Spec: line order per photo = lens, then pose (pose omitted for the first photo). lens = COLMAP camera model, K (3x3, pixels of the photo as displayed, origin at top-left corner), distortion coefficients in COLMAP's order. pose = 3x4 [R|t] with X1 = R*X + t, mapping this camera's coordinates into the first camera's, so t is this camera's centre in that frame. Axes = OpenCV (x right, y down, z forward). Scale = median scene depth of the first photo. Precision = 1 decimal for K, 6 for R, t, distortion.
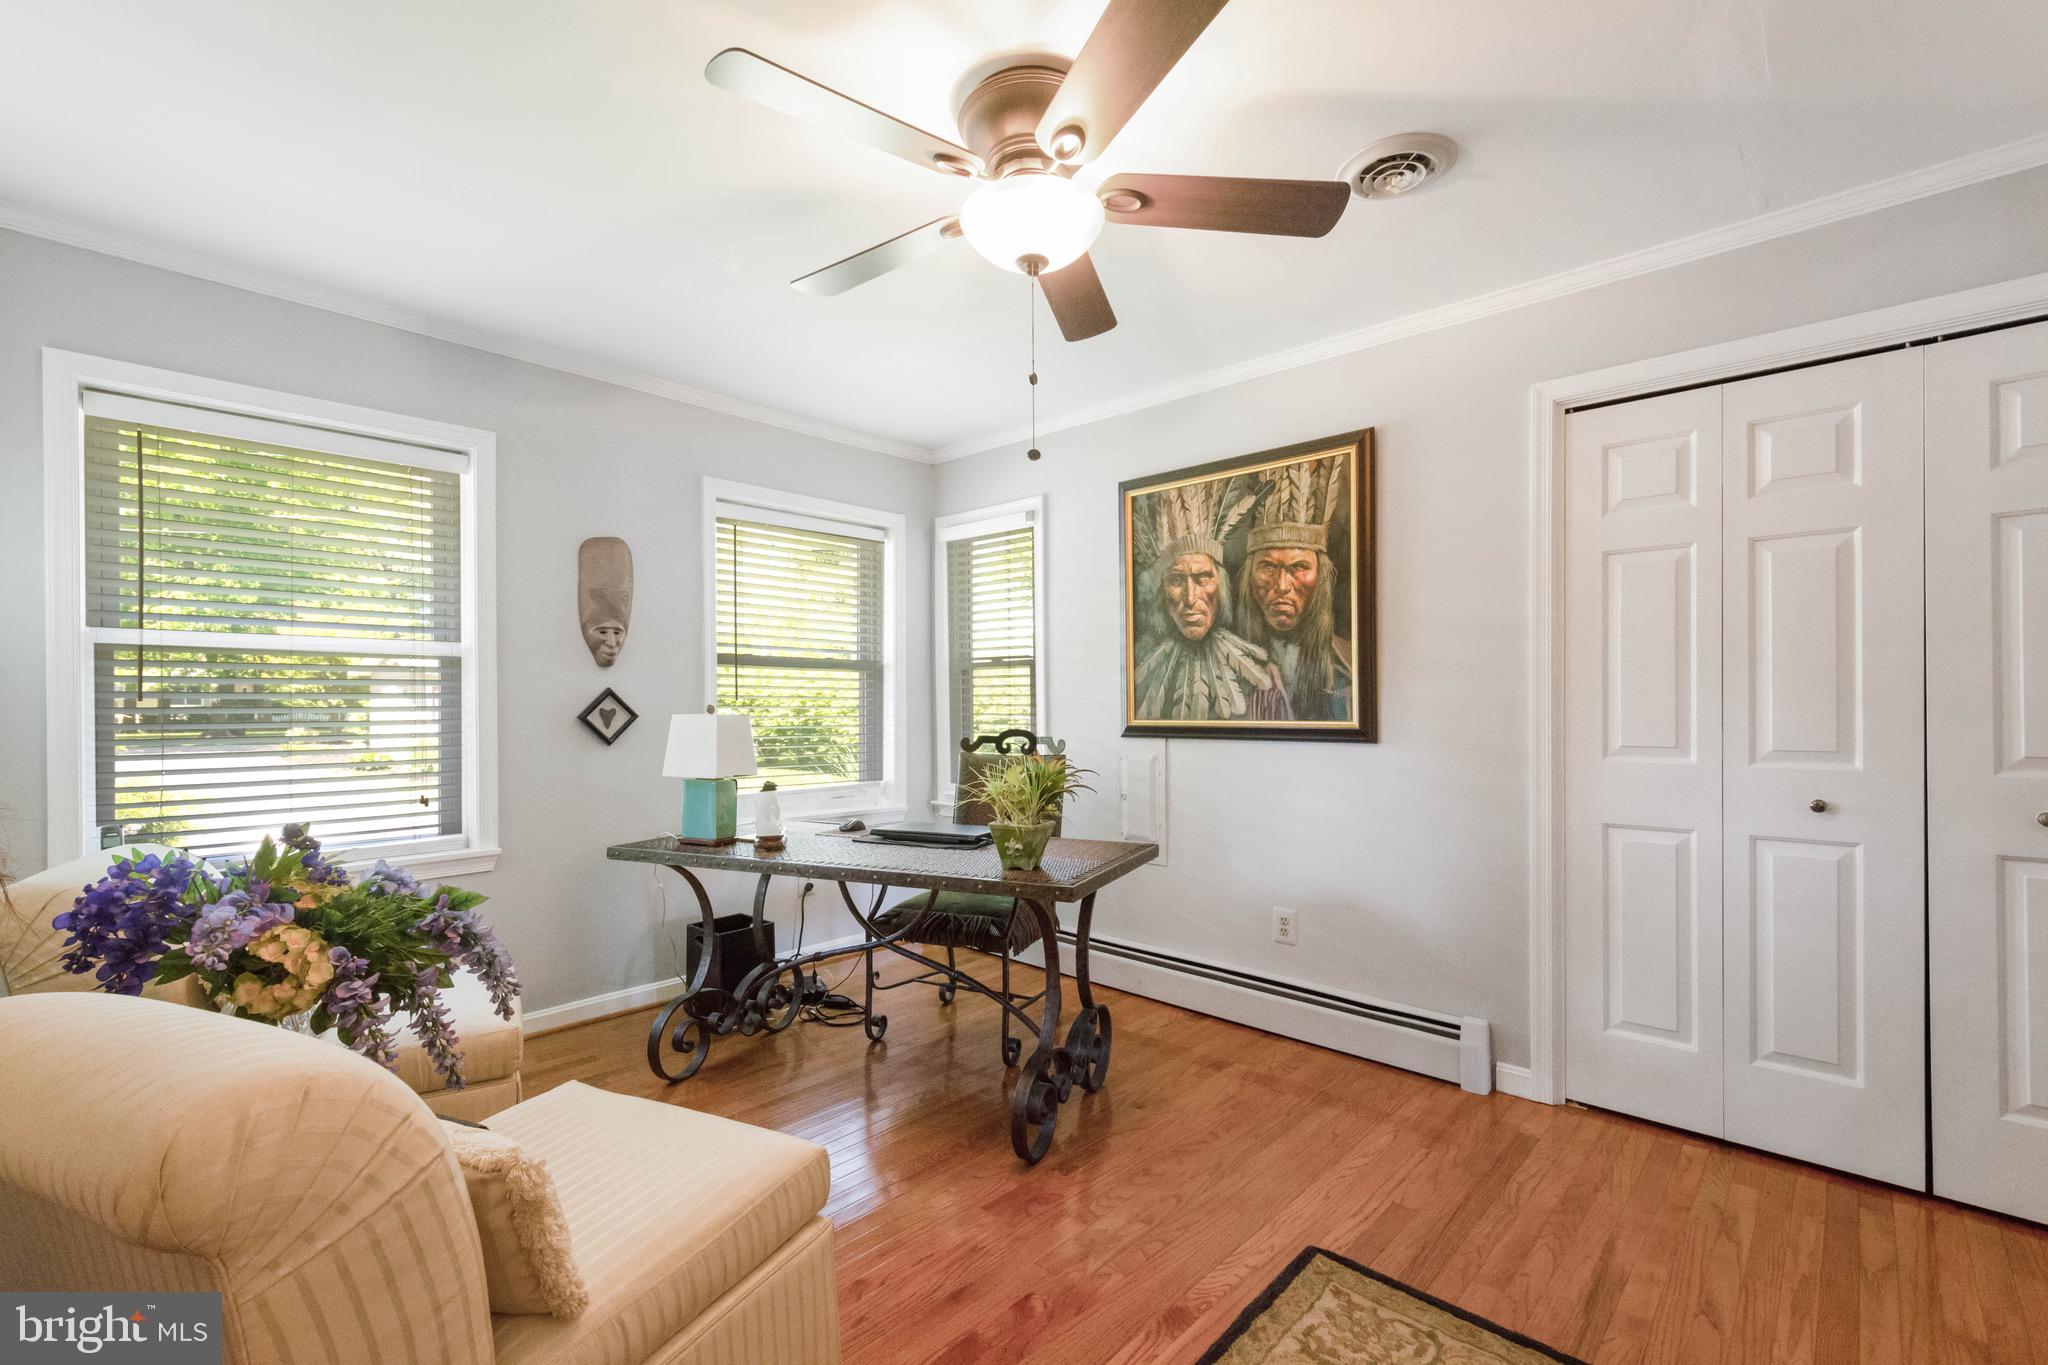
lens RADIAL K [[898.0, 0, 1029.0], [0, 898.0, 700.0], [0, 0, 1]] dist [0.014234, -0.001337]
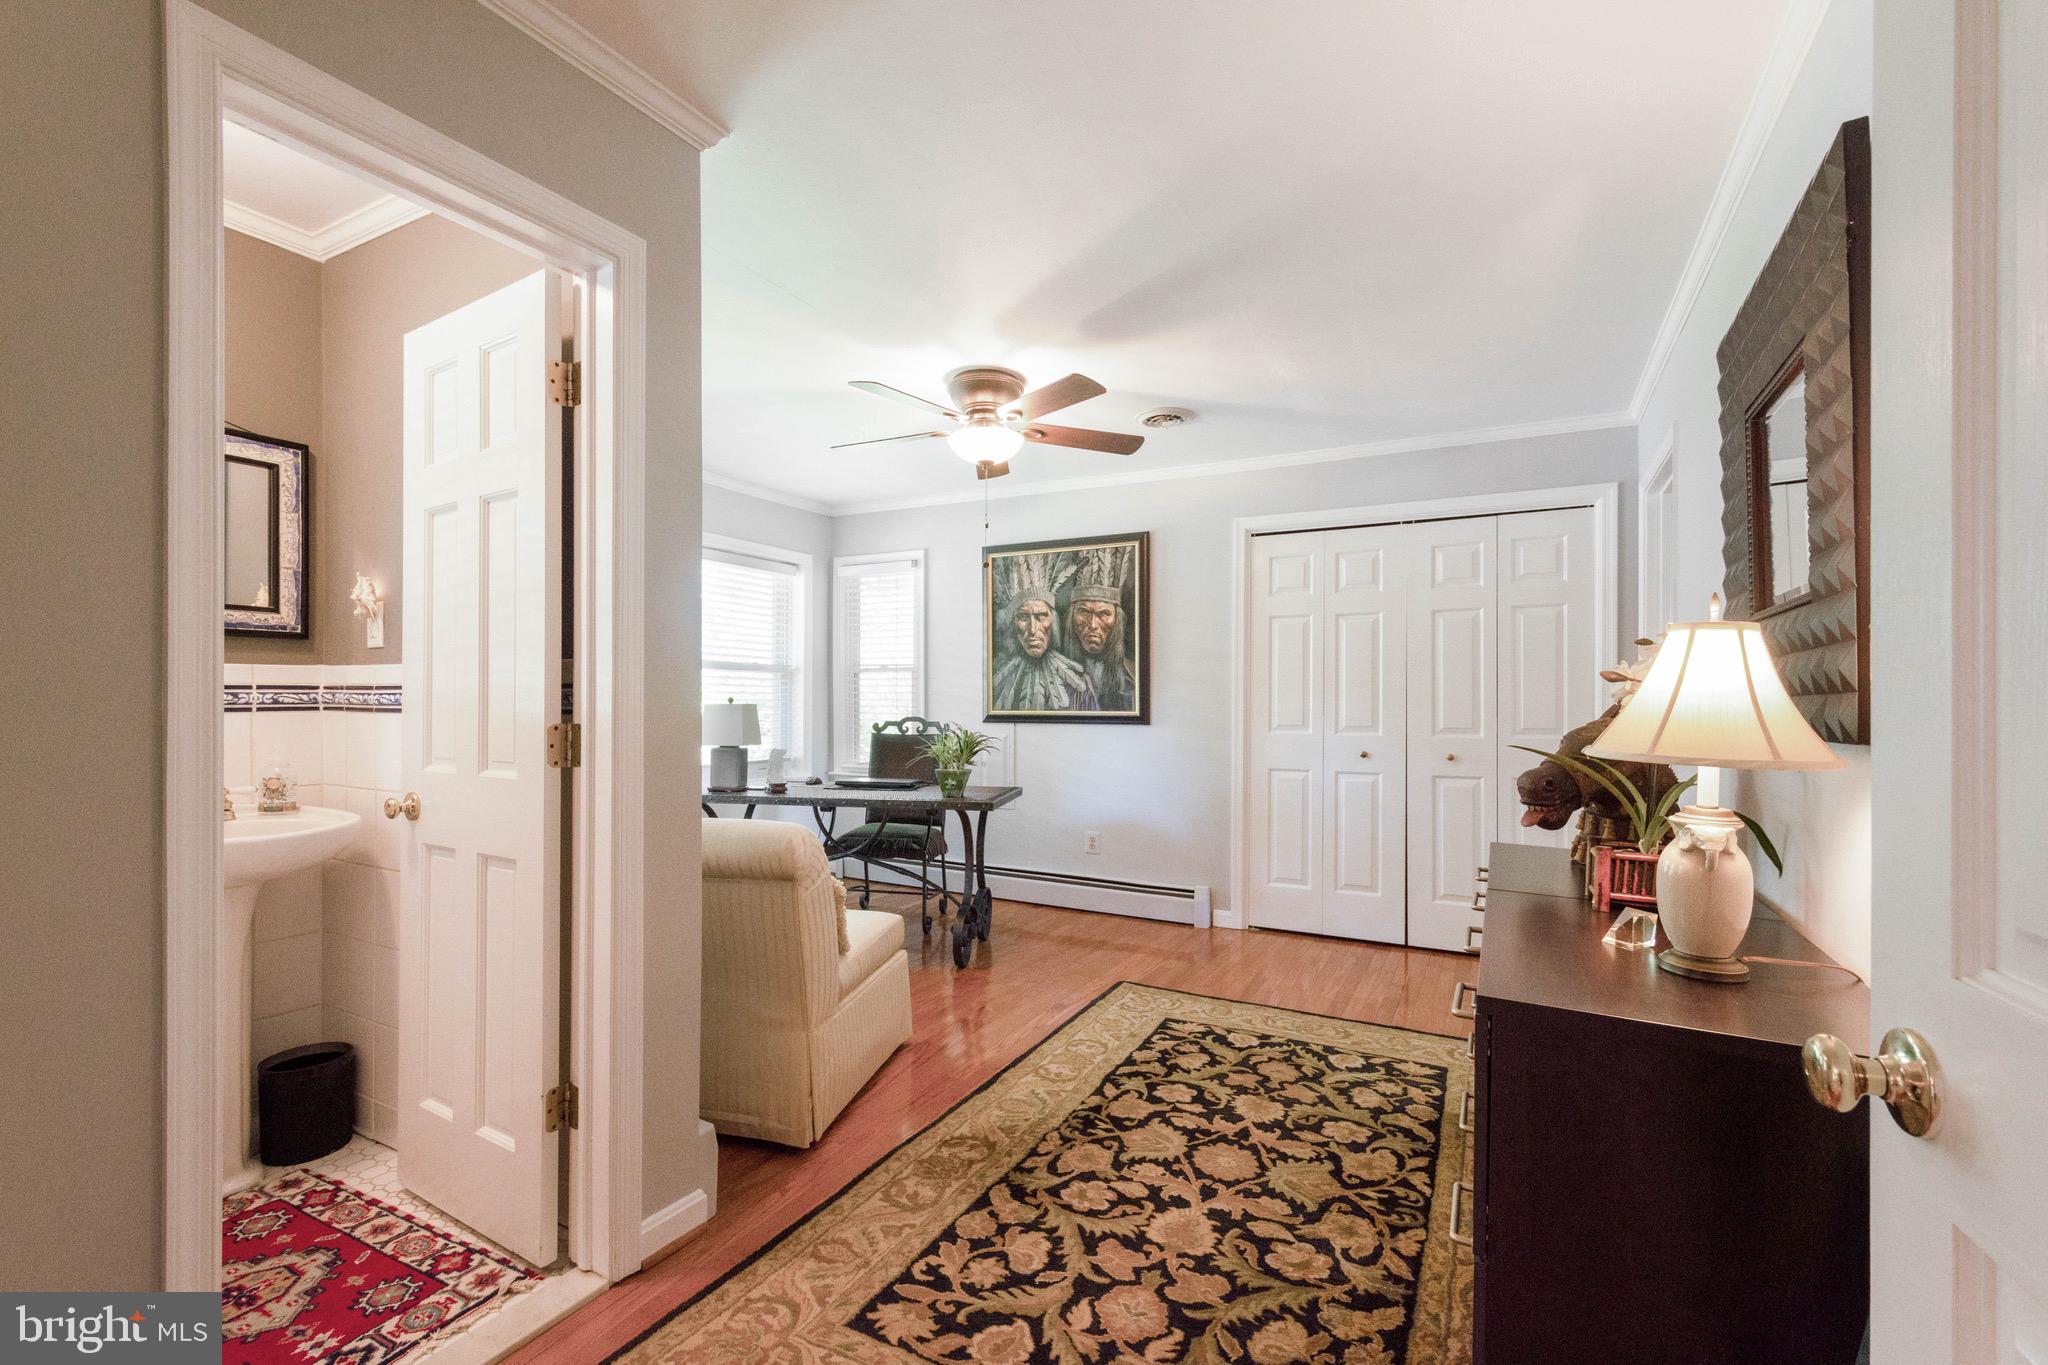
lens RADIAL K [[898.0, 0, 1026.2], [0, 898.0, 693.4], [0, 0, 1]] dist [0.014234, -0.001337]
pose [[0.968500, 0.009946, 0.248815, -0.215801], [-0.008812, 0.999945, -0.005670, 0.002322], [-0.248858, 0.003299, 0.968534, -0.478322]]
